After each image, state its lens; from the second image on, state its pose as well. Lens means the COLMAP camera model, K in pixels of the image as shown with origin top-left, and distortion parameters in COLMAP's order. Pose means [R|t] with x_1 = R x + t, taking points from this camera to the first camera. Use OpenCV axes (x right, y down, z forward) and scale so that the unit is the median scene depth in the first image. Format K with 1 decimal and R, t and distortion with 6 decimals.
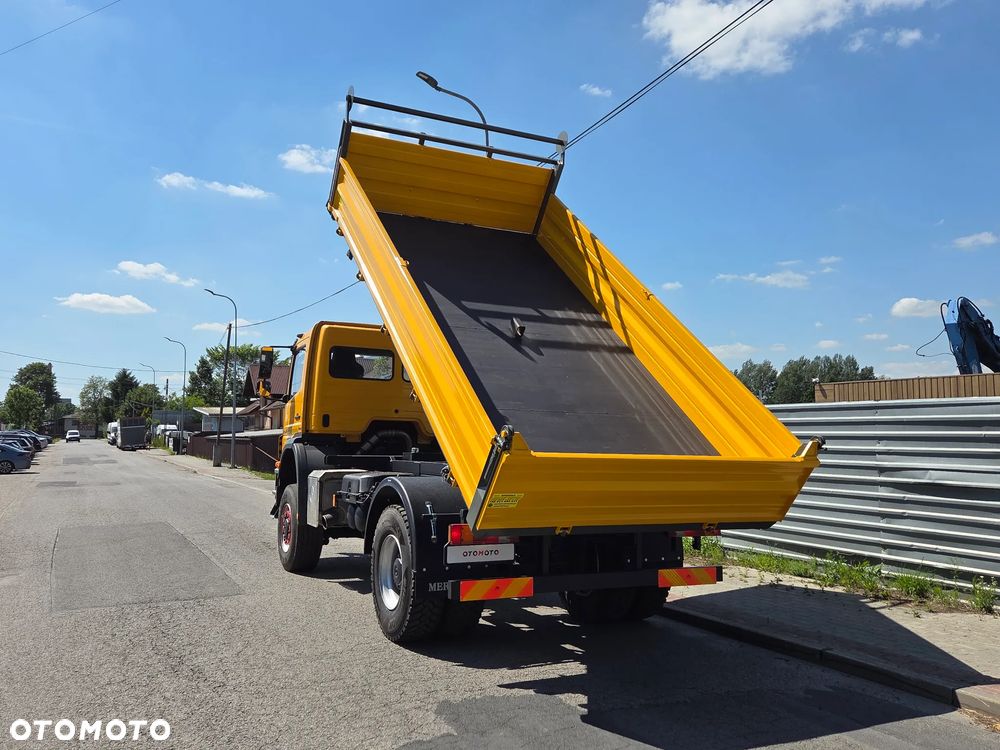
lens RADIAL K [[831.1, 0, 502.3], [0, 831.1, 379.6], [0, 0, 1]] dist [0.064510, -0.004681]
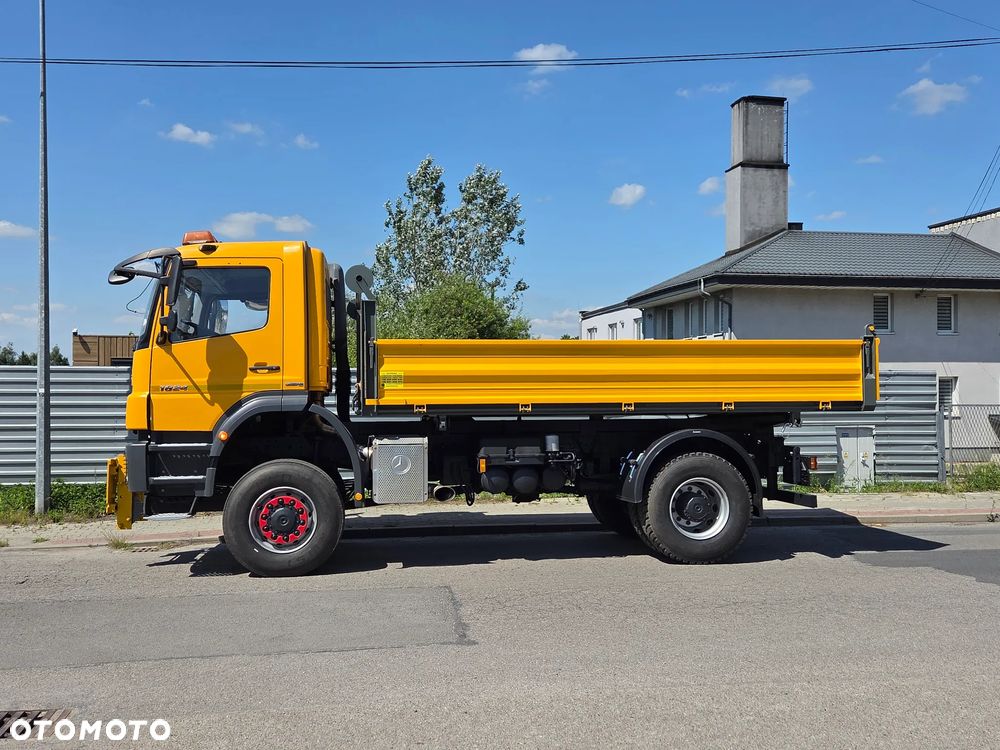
lens RADIAL K [[953.1, 0, 494.0], [0, 953.1, 374.0], [0, 0, 1]] dist [0.076759, 0.009091]
pose [[0.299678, 0.023366, 0.953754, -1.184175], [-0.062133, 0.998056, -0.004929, 0.050565], [-0.952015, -0.057782, 0.300547, 0.684995]]
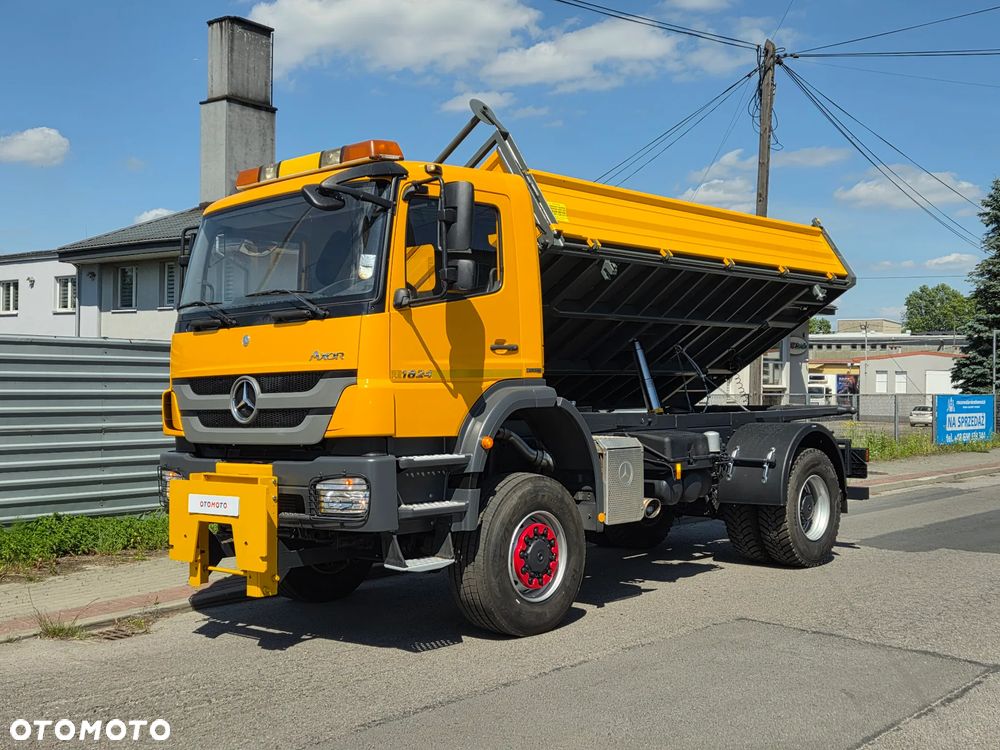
lens RADIAL K [[1159.0, 0, 500.0], [0, 1159.0, 375.0], [0, 0, 1]] dist [0.068237, -0.016569]
pose [[-0.378951, 0.004820, 0.925404, -1.104762], [-0.067995, 0.997138, -0.033037, 0.104281], [-0.922915, -0.075443, -0.377539, 1.548950]]
